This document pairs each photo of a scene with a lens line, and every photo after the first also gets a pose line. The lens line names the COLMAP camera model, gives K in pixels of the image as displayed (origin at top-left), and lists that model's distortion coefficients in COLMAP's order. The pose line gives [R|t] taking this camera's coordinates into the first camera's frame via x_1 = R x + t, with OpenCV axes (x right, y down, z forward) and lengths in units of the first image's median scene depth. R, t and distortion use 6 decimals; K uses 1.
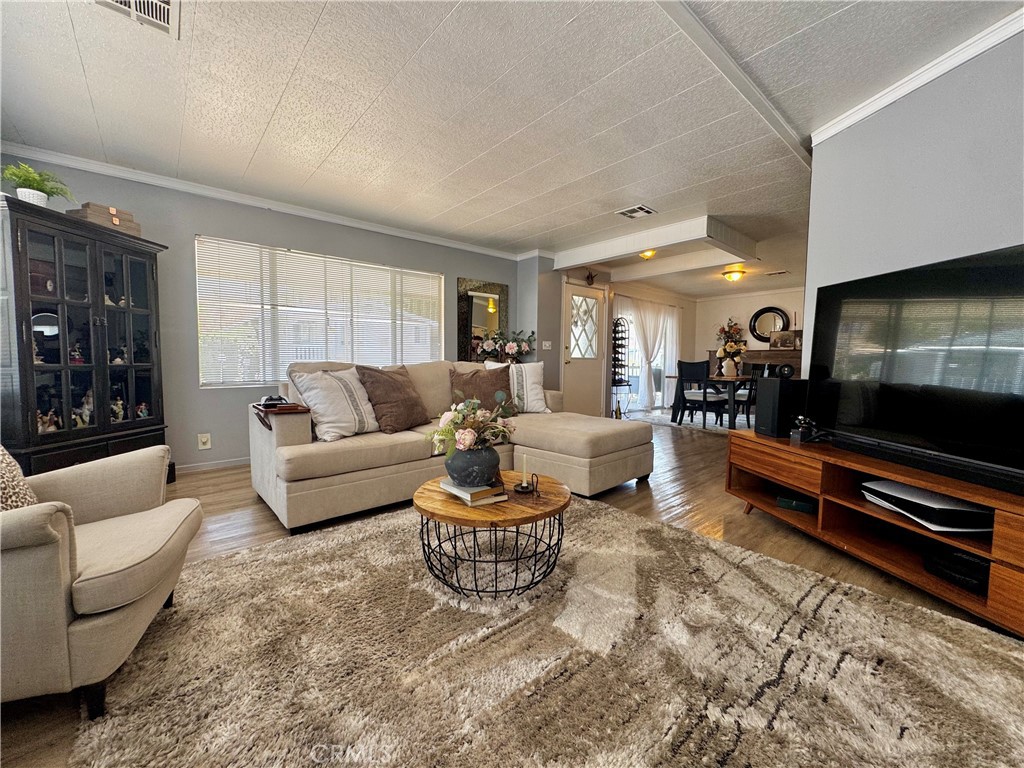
lens RADIAL K [[410.4, 0, 512.3], [0, 410.4, 384.2], [0, 0, 1]] dist [-0.003742, -0.000153]
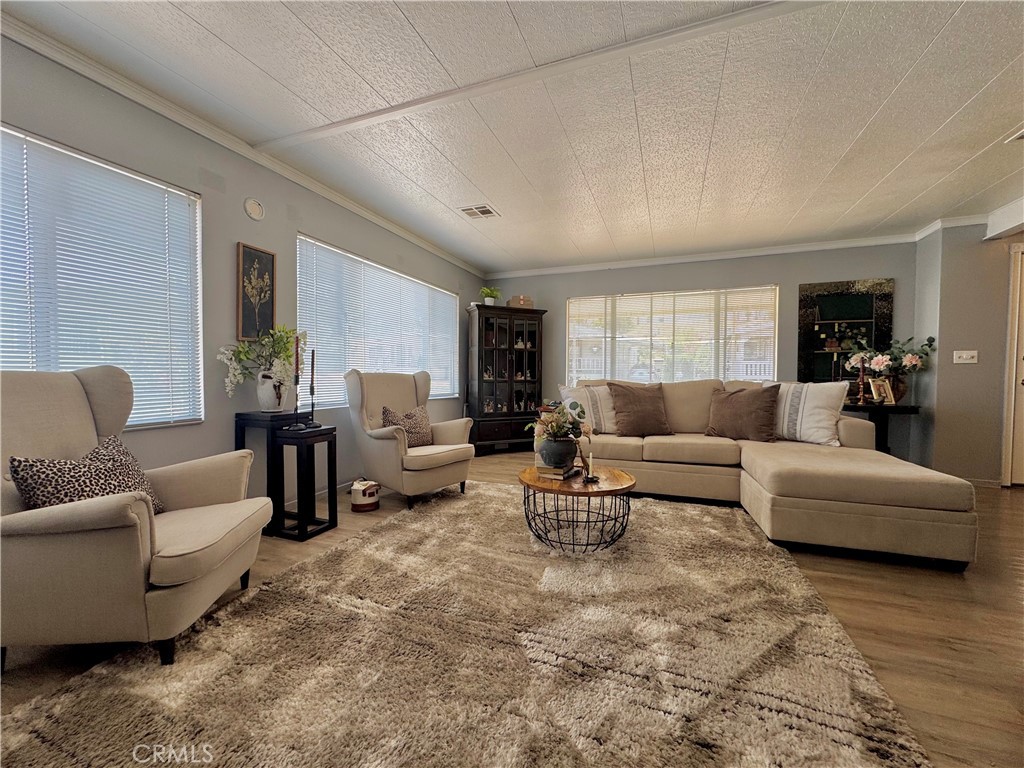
lens RADIAL K [[410.4, 0, 514.2], [0, 410.4, 386.2], [0, 0, 1]] dist [-0.003742, -0.000153]
pose [[0.471779, 0.022558, -0.881428, 0.610518], [-0.053774, 0.998548, -0.003227, -0.011832], [0.880075, 0.048920, 0.472307, 0.099607]]
